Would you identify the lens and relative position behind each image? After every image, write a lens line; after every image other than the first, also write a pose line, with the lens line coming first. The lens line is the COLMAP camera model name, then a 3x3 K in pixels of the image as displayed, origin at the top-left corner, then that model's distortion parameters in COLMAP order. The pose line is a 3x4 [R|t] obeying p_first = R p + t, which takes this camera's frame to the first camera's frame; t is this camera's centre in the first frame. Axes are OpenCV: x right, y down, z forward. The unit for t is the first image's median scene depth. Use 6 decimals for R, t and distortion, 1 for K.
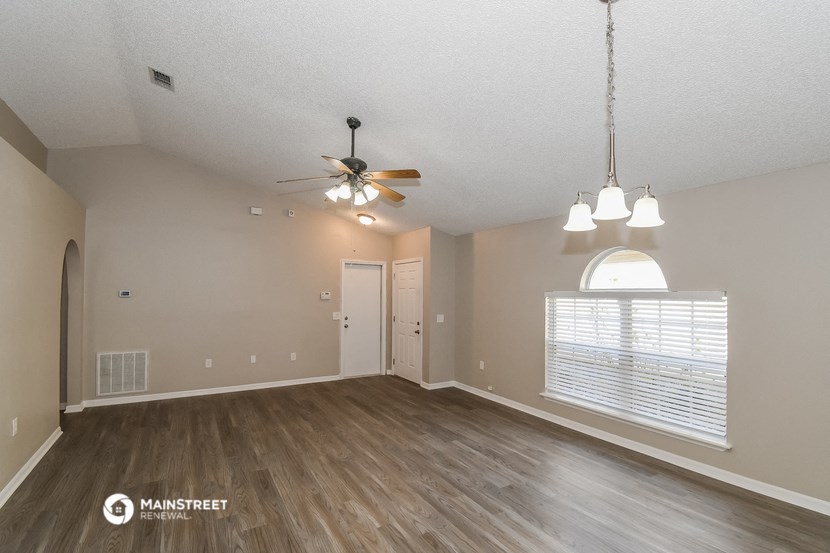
lens RADIAL K [[383.1, 0, 417.6], [0, 383.1, 283.2], [0, 0, 1]] dist [-0.004205, -0.003854]
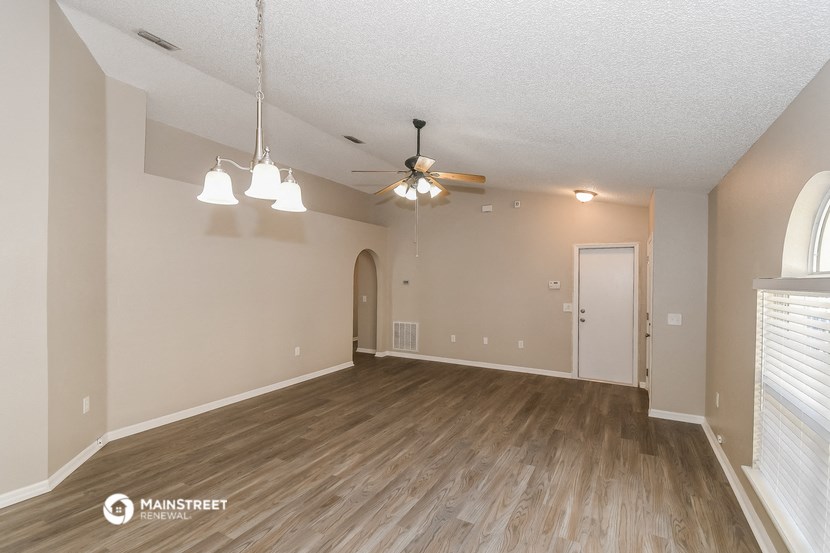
lens RADIAL K [[383.1, 0, 415.0], [0, 383.1, 275.4], [0, 0, 1]] dist [-0.004205, -0.003854]
pose [[0.498750, -0.014084, -0.866631, 0.733406], [0.016692, 0.999839, -0.006643, 0.017574], [0.866585, -0.011153, 0.498905, 0.431152]]
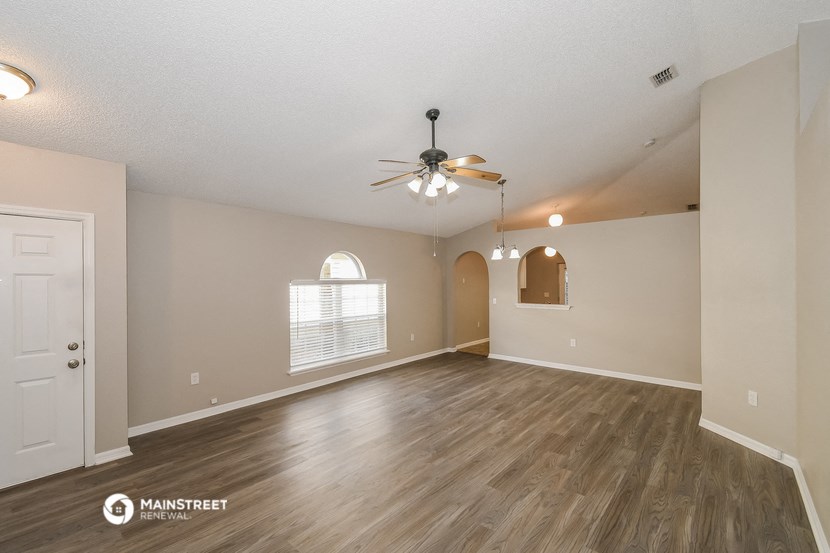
lens RADIAL K [[362.5, 0, 409.7], [0, 362.5, 281.4], [0, 0, 1]] dist [0.036248, 0.000977]
pose [[-0.300075, -0.005974, 0.953897, -1.030531], [-0.016956, 0.999856, 0.000928, 0.023798], [-0.953765, -0.015896, -0.300133, 1.293584]]
